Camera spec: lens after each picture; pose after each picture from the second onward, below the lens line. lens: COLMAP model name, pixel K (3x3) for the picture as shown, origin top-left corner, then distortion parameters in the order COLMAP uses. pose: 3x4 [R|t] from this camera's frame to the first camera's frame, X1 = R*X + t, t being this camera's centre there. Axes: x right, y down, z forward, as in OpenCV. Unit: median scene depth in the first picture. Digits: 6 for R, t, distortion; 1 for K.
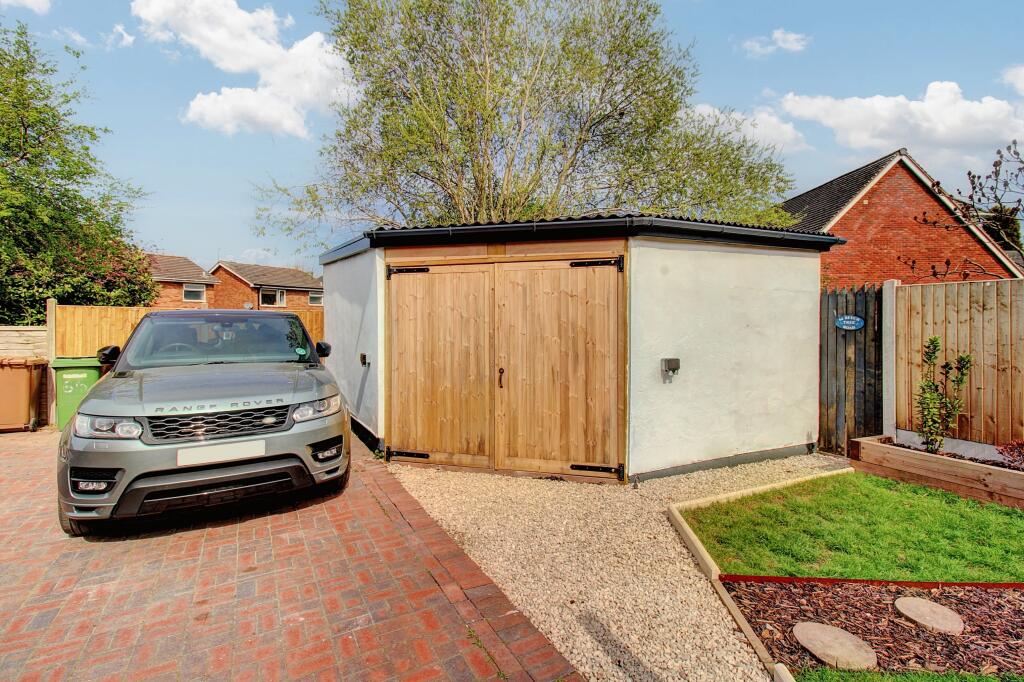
lens RADIAL K [[492.5, 0, 529.3], [0, 492.5, 320.7], [0, 0, 1]] dist [0.013173, -0.000005]
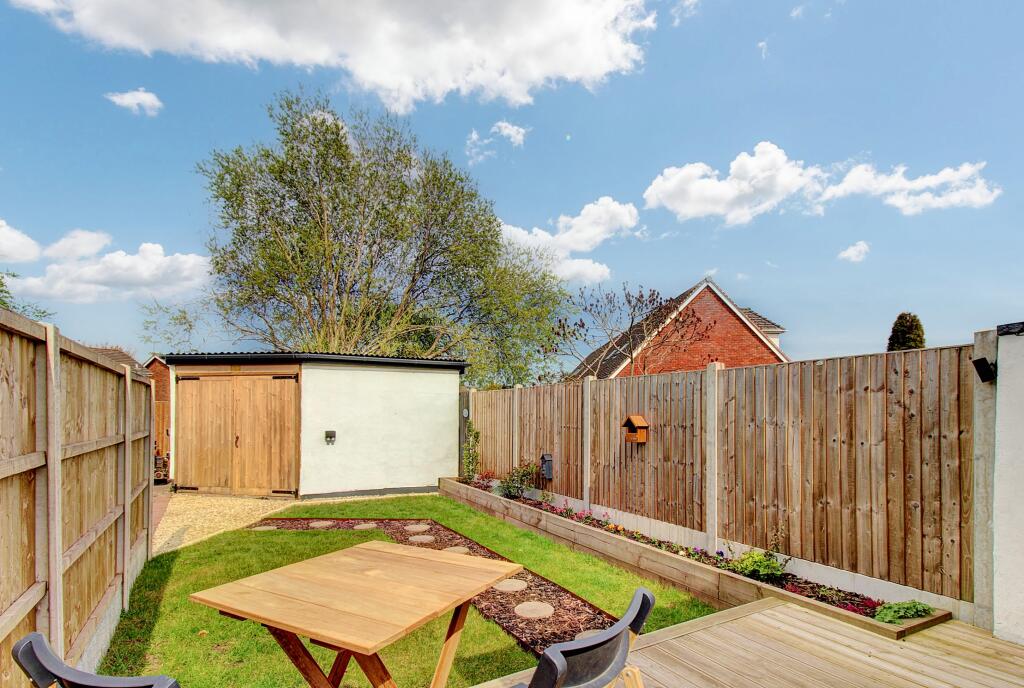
lens RADIAL K [[492.5, 0, 517.3], [0, 492.5, 411.8], [0, 0, 1]] dist [0.013173, -0.000005]
pose [[0.998668, 0.009710, 0.050678, 0.841416], [-0.009309, 0.999924, -0.008139, 0.015290], [-0.050753, 0.007656, 0.998682, -0.792453]]
